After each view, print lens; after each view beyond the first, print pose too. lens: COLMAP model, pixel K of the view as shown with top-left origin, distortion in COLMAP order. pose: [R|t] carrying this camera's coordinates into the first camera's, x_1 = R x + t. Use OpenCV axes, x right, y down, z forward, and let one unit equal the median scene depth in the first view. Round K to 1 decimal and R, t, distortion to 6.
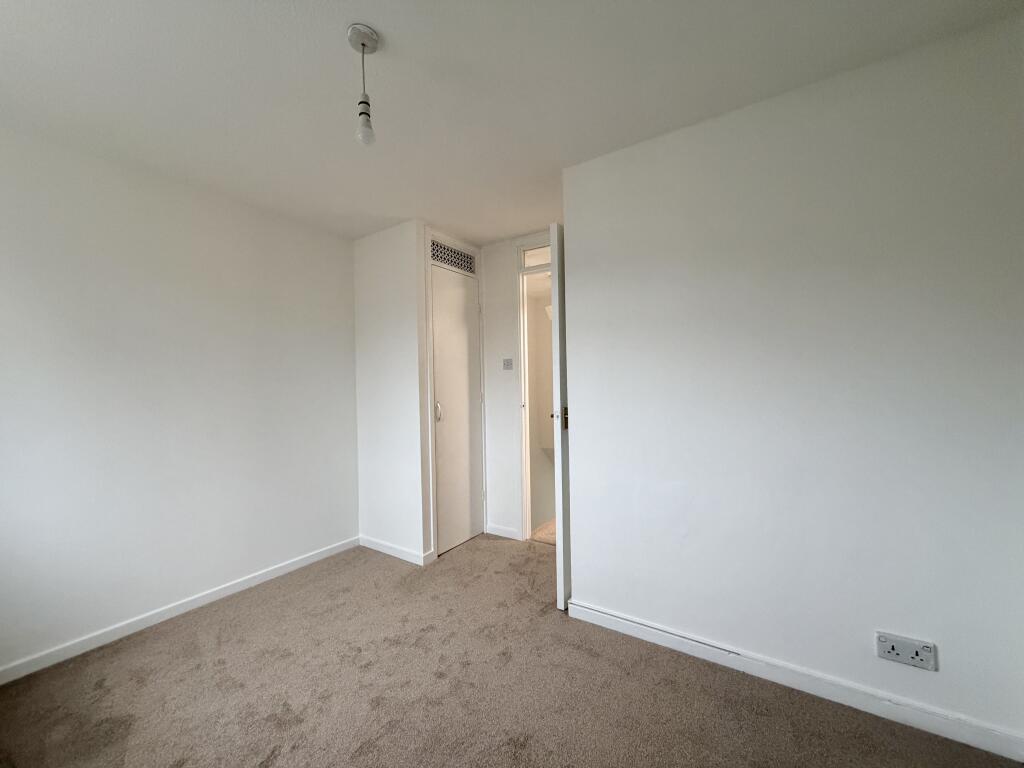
lens RADIAL K [[408.2, 0, 507.9], [0, 408.2, 382.3], [0, 0, 1]] dist [-0.000888, -0.000160]
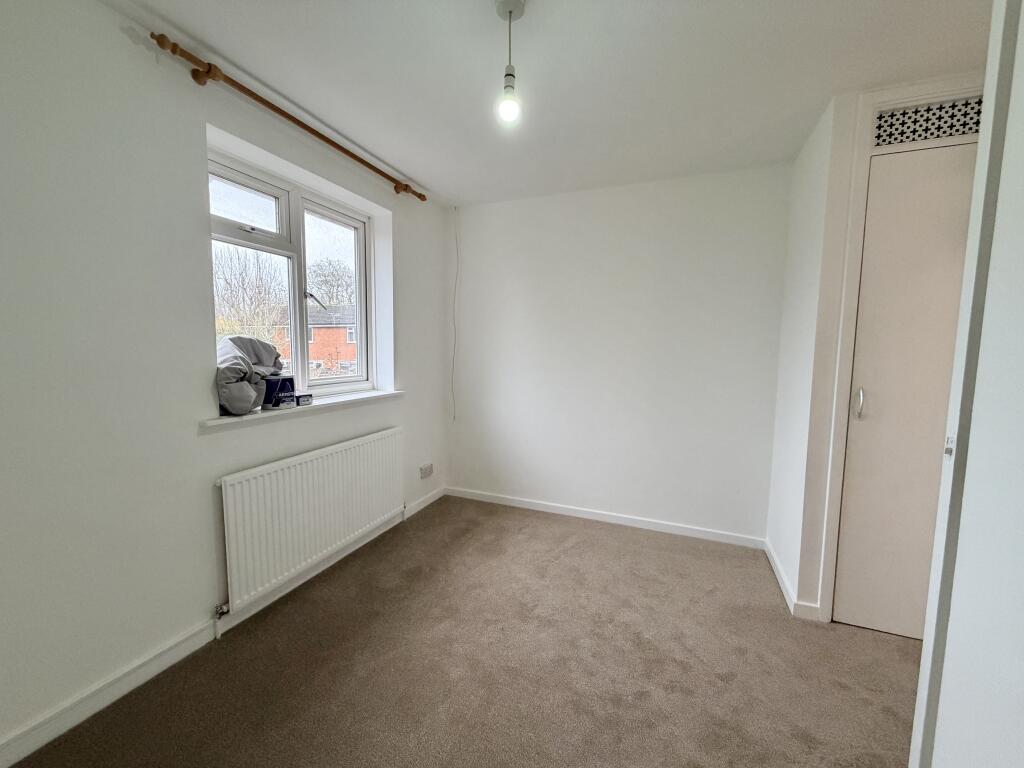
lens RADIAL K [[405.8, 0, 512.0], [0, 405.8, 384.0], [0, 0, 1]] dist [-0.000916, -0.000119]
pose [[0.196062, 0.104477, -0.975010, 0.471709], [-0.010183, 0.994471, 0.104514, -0.022767], [0.980539, -0.010562, 0.196042, 0.538935]]
